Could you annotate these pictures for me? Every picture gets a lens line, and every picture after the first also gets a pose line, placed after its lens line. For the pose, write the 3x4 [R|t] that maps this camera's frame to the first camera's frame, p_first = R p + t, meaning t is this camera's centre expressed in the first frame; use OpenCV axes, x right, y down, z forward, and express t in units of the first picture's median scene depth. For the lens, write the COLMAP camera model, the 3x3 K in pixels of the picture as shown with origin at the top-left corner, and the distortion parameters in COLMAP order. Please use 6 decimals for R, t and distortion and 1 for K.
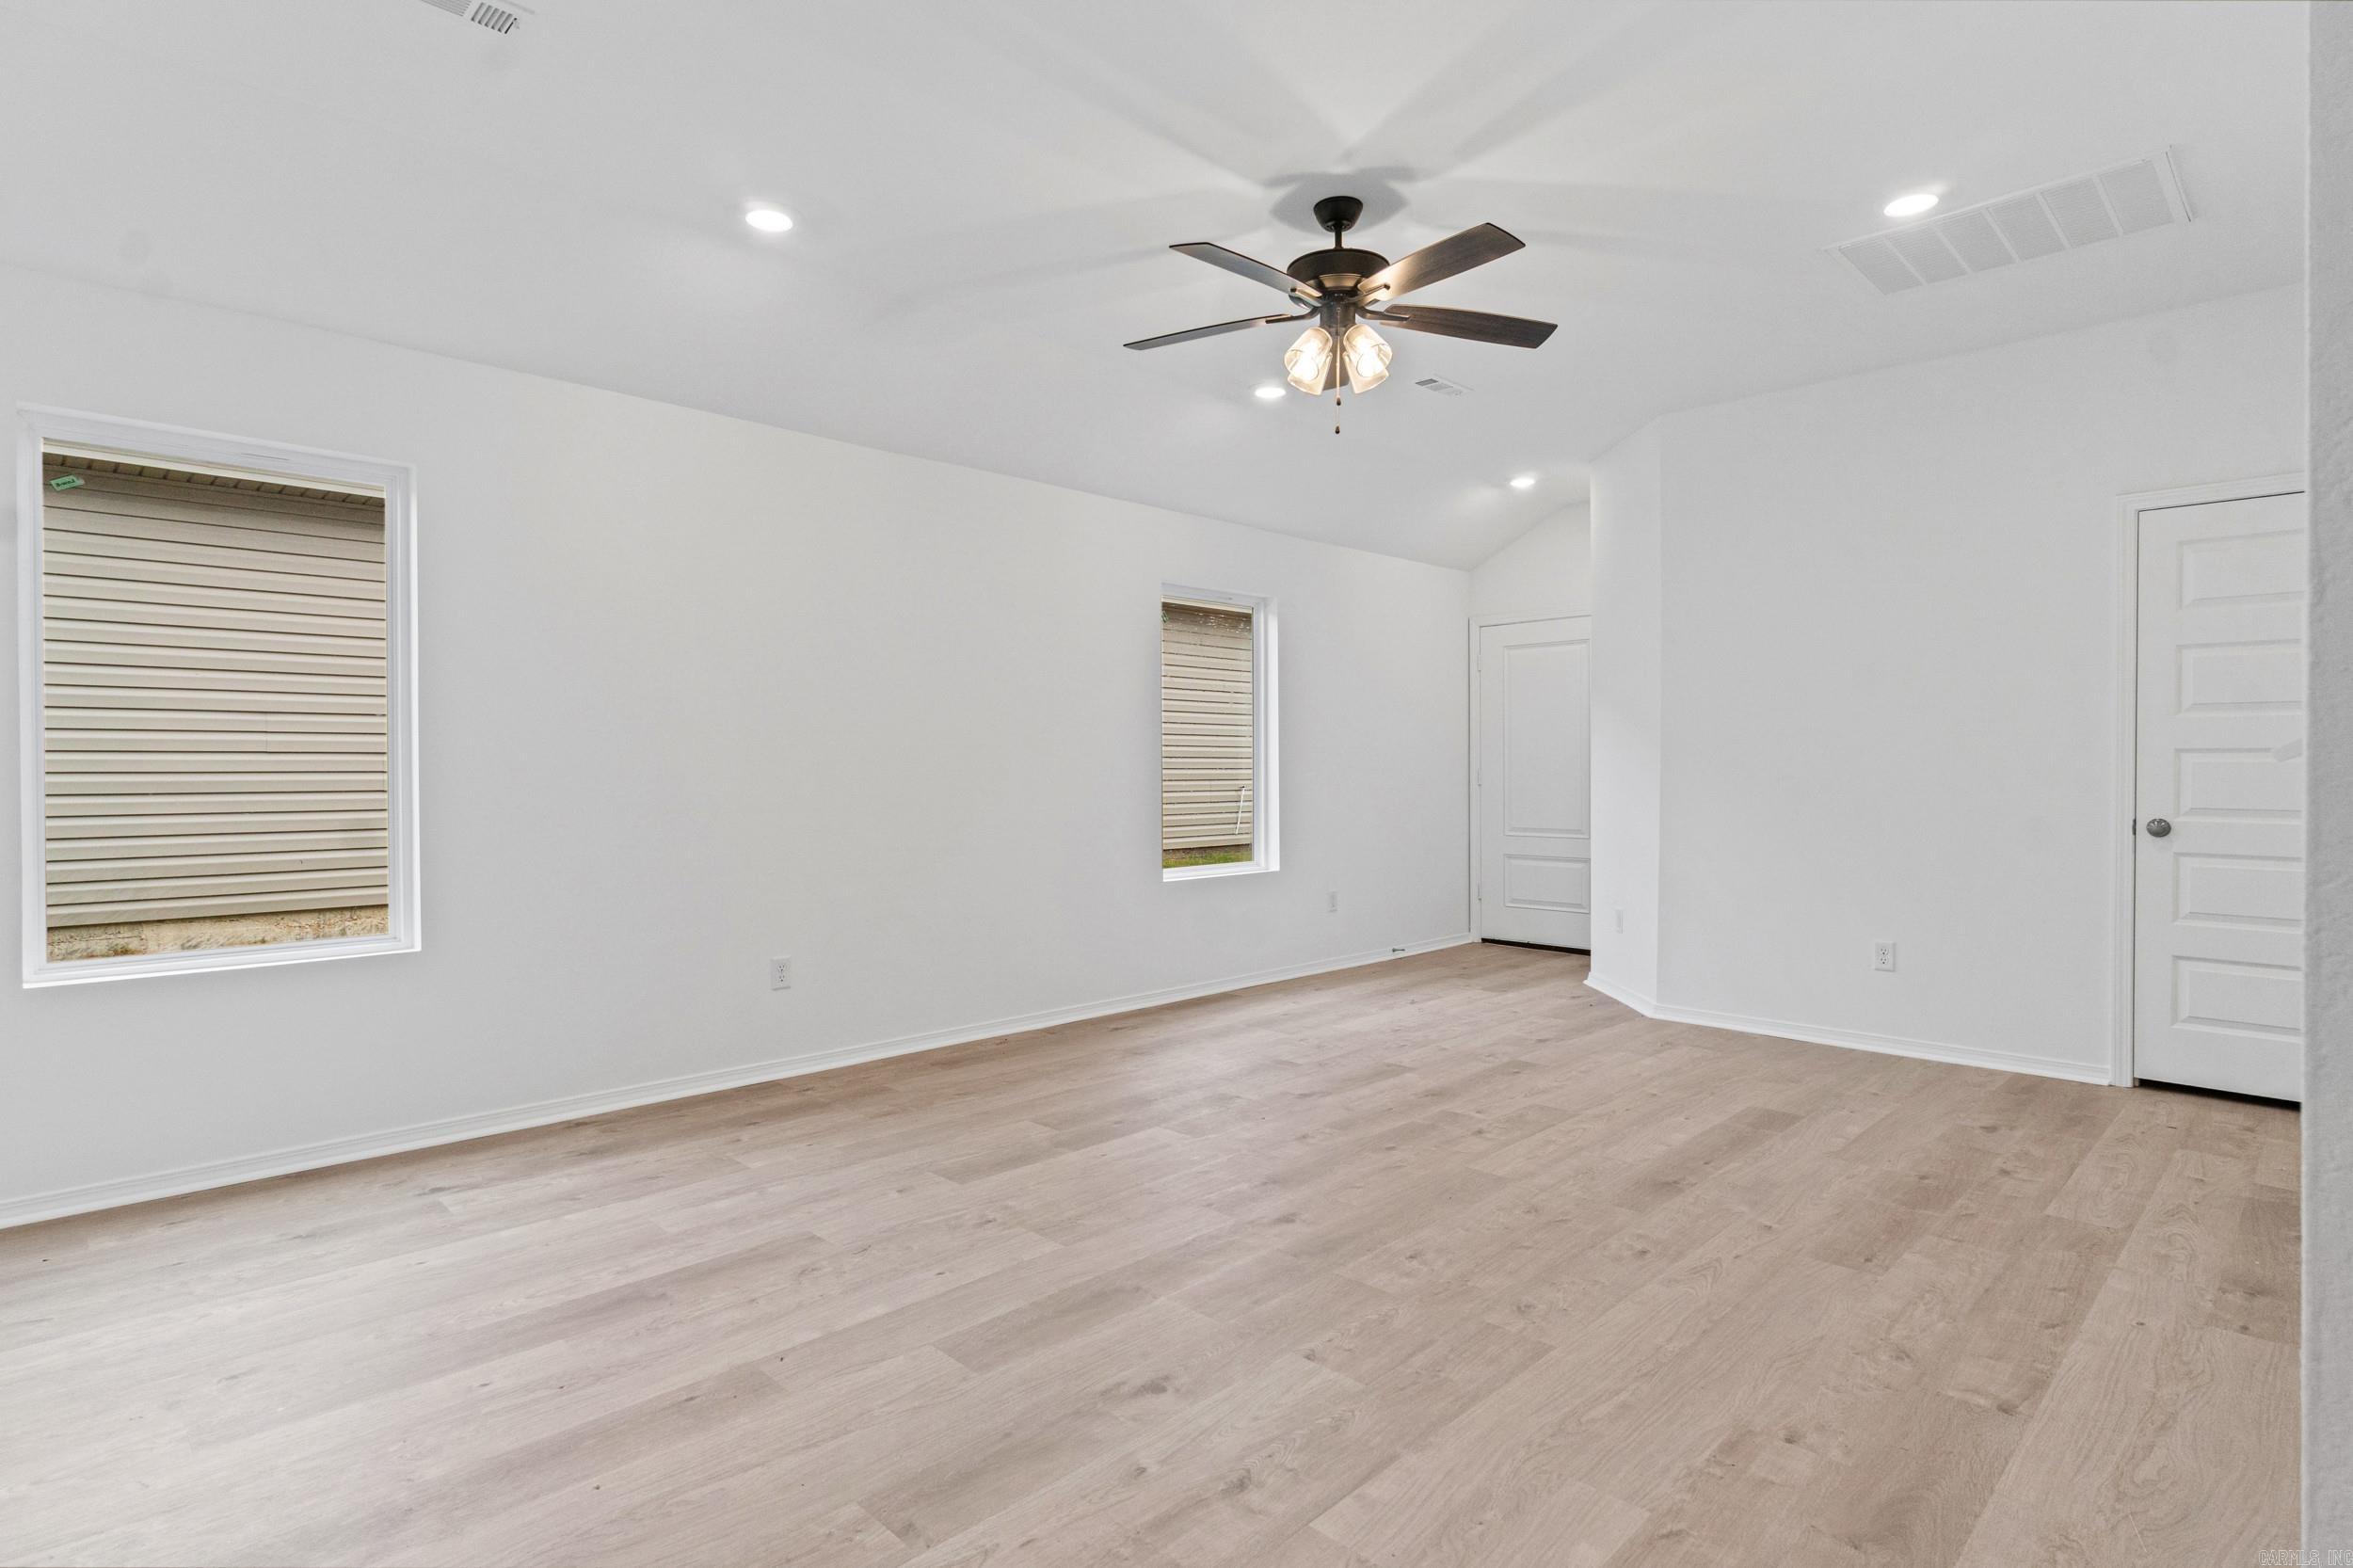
lens RADIAL K [[1195.1, 0, 1157.7], [0, 1195.1, 780.8], [0, 0, 1]] dist [-0.006989, 0.000731]
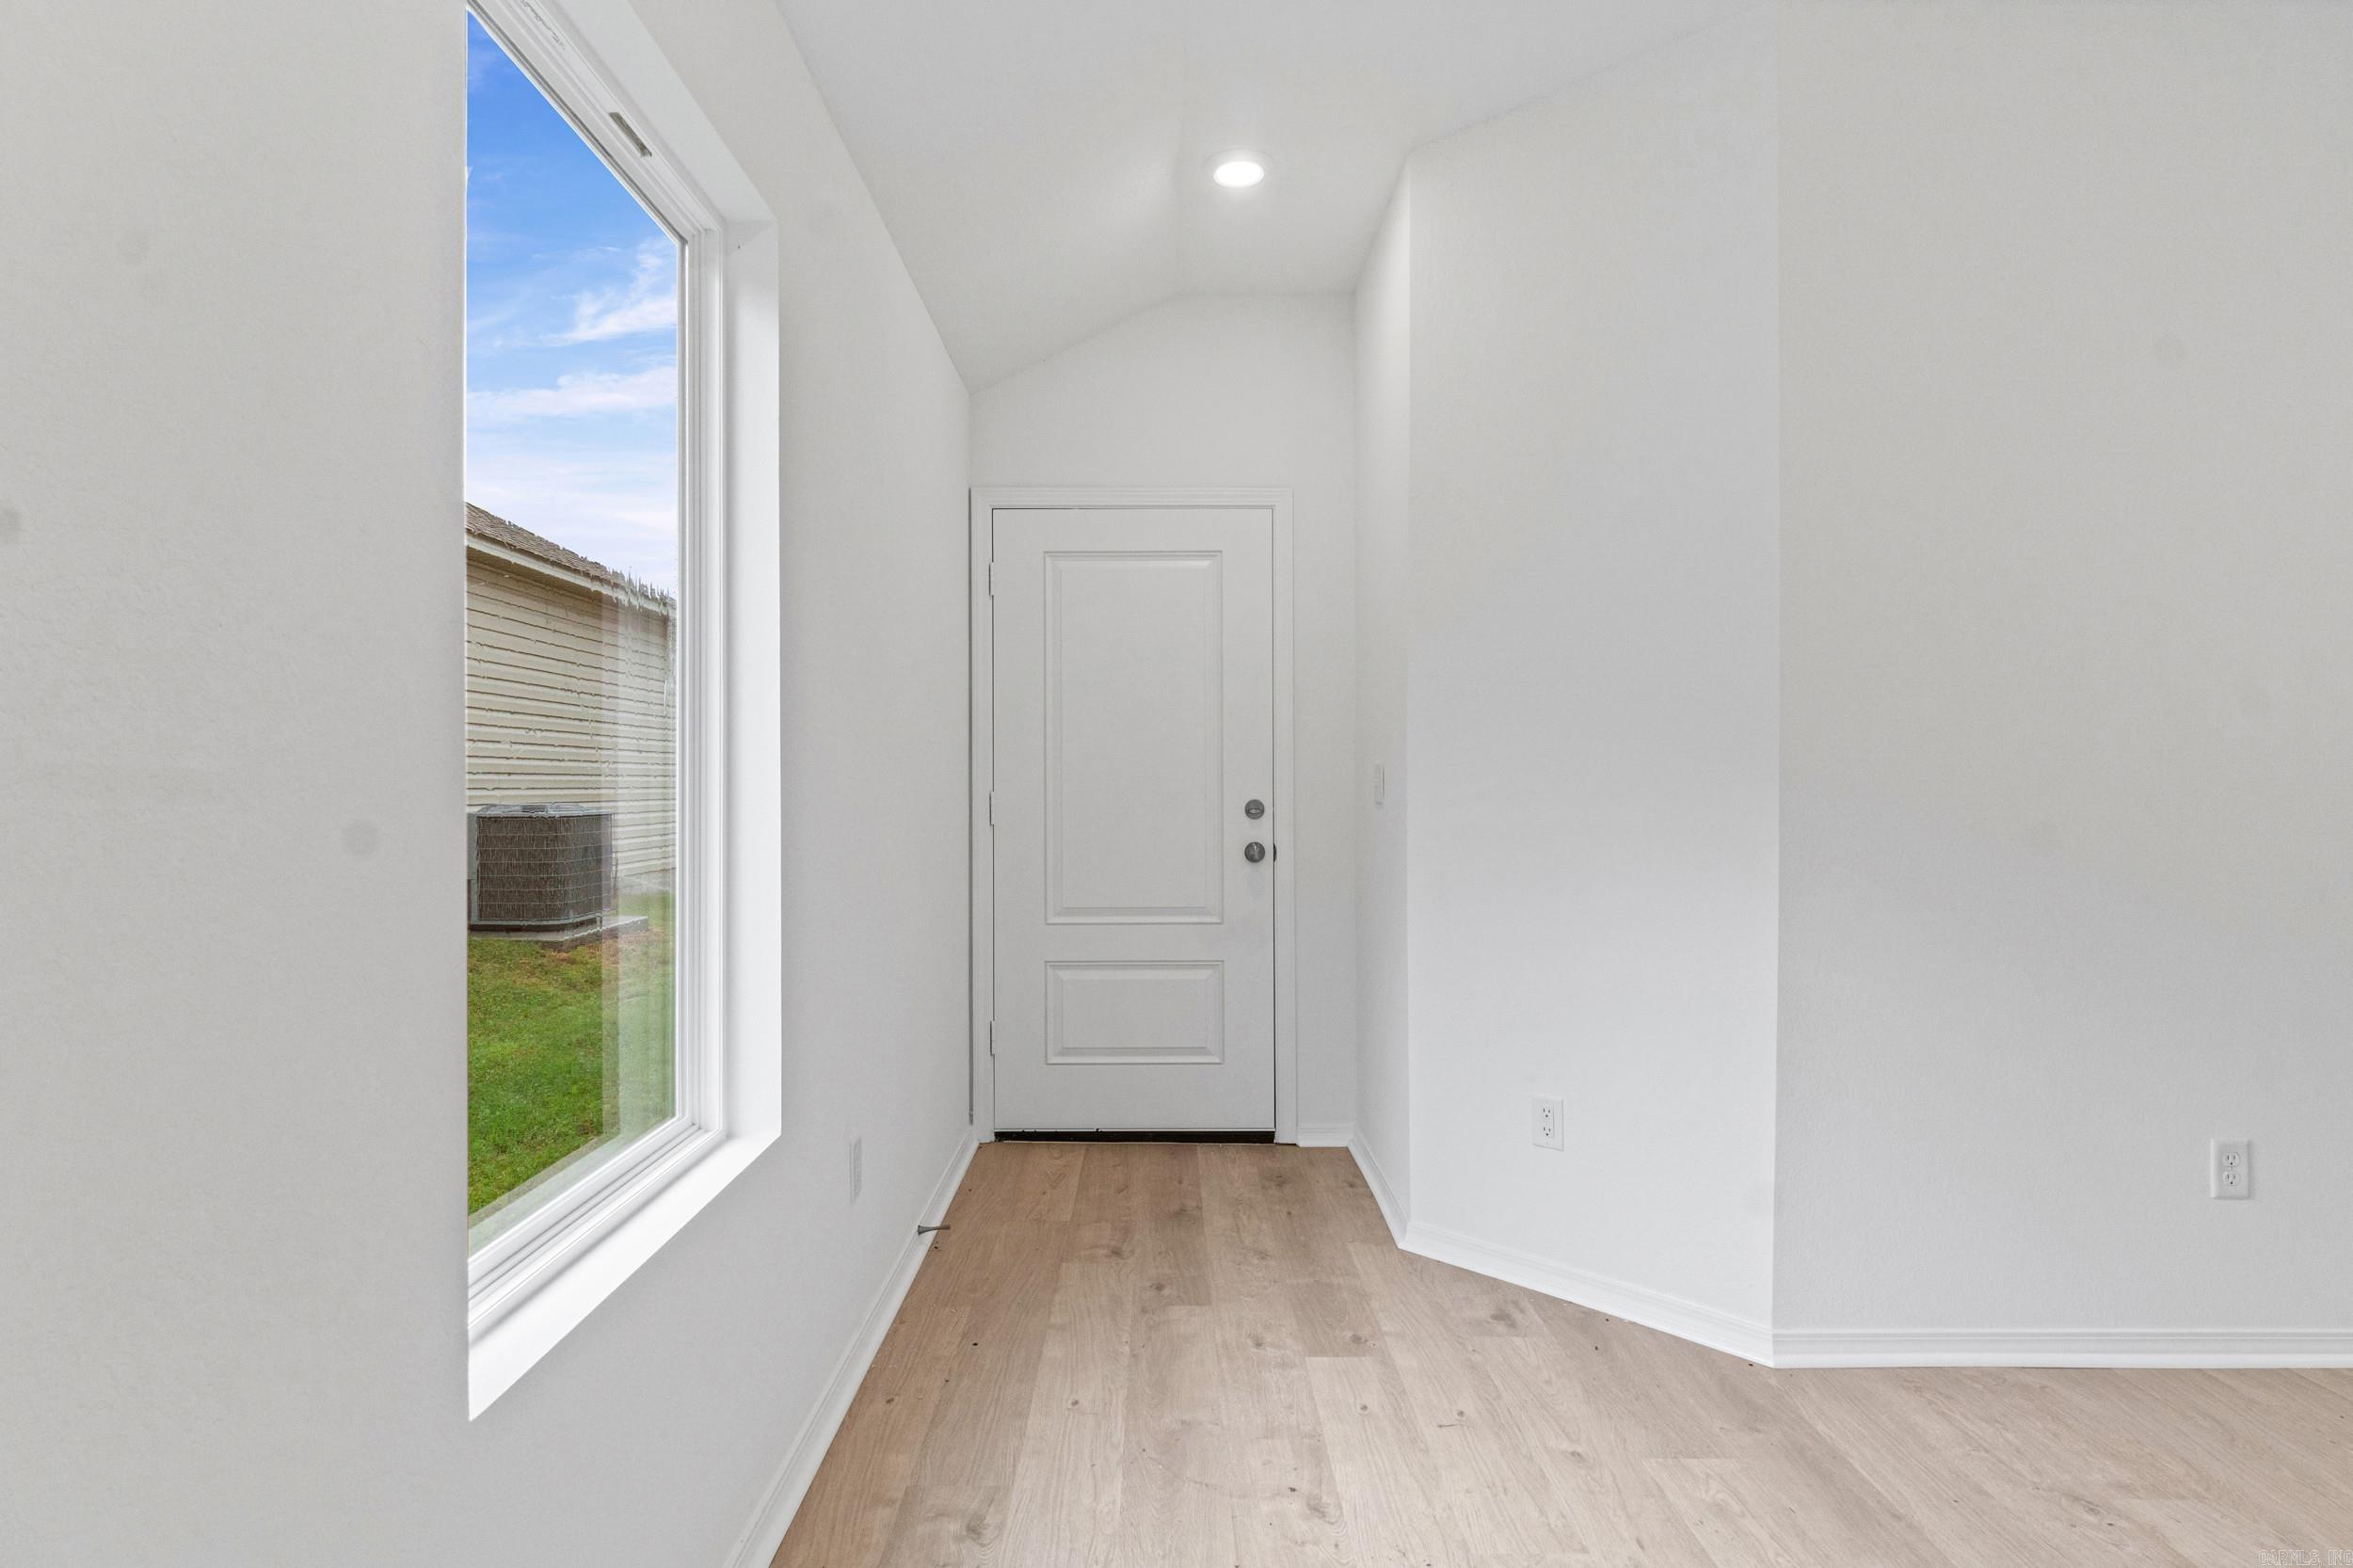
lens RADIAL K [[1195.1, 0, 1157.7], [0, 1195.1, 780.8], [0, 0, 1]] dist [-0.006989, 0.000731]
pose [[0.695994, 0.001954, 0.718045, -0.091859], [0.008875, 0.999897, -0.011323, -0.020344], [-0.717993, 0.014254, 0.695904, 1.367426]]
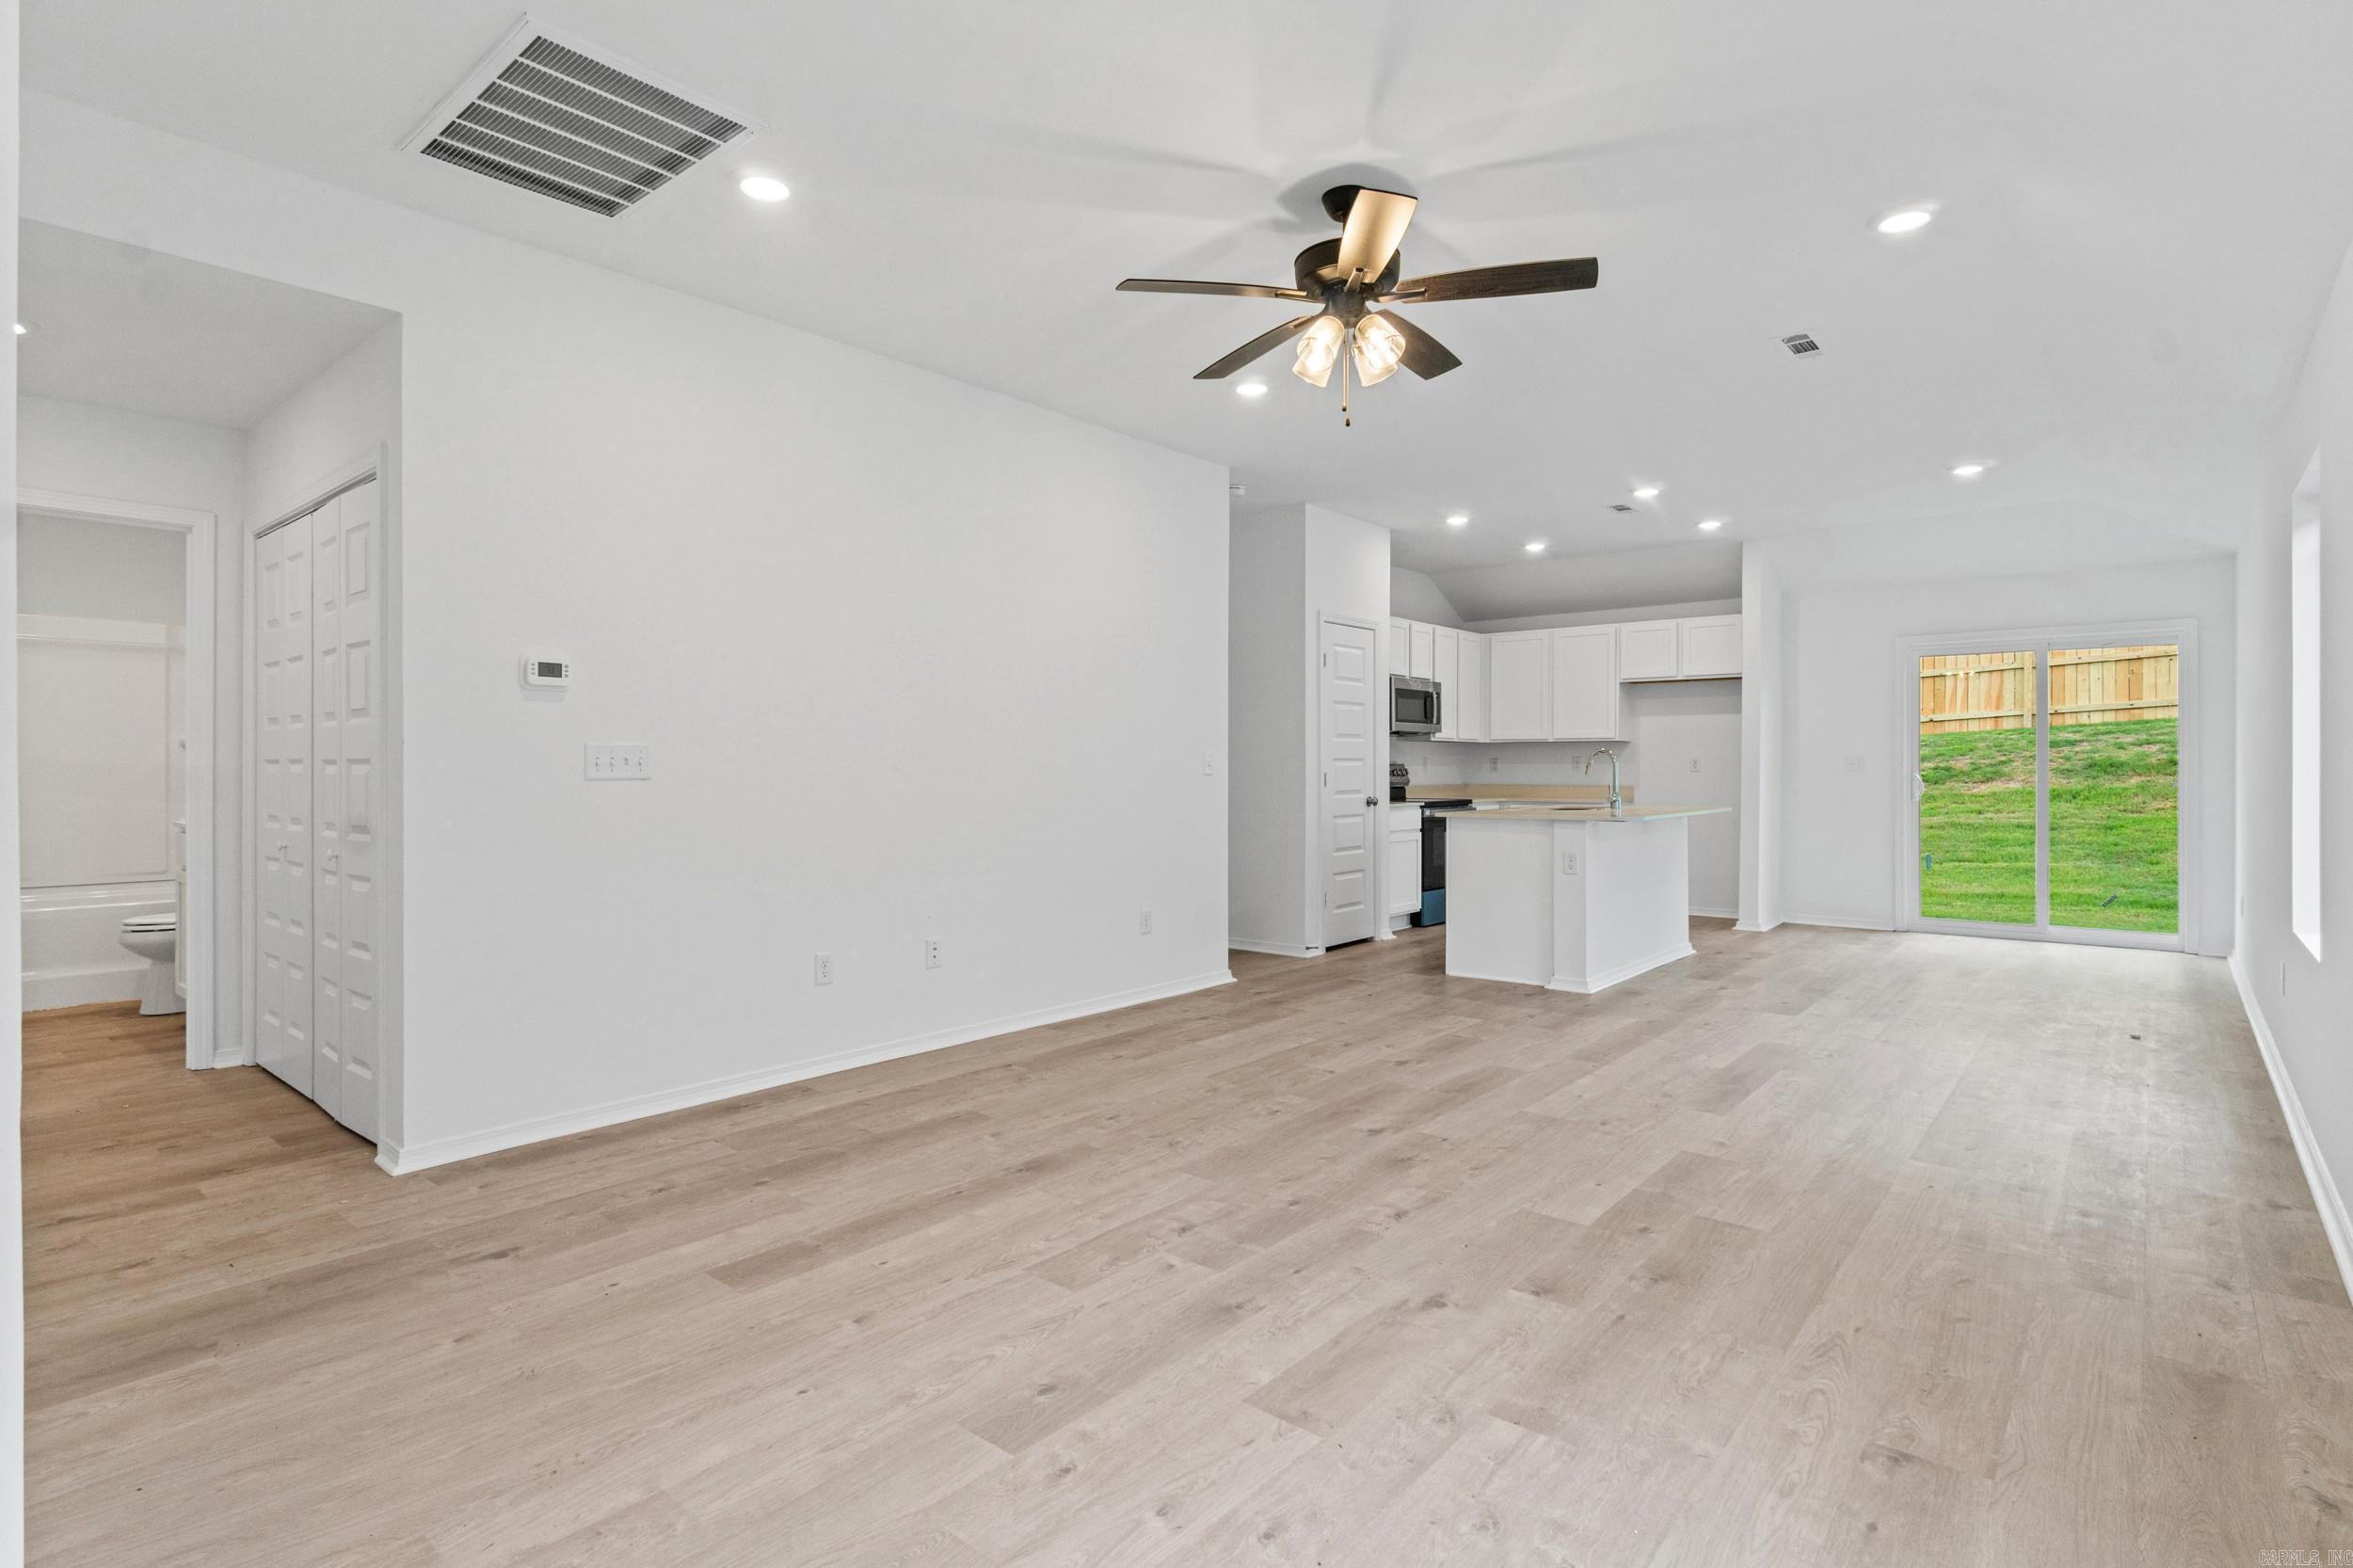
lens RADIAL K [[1167.6, 0, 1173.6], [0, 1167.6, 771.0], [0, 0, 1]] dist [-0.011995, 0.007815]
pose [[-0.994984, 0.001709, -0.100018, 0.388989], [0.000064, 0.999865, 0.016450, -0.023467], [0.100033, 0.016361, -0.994850, 1.940350]]
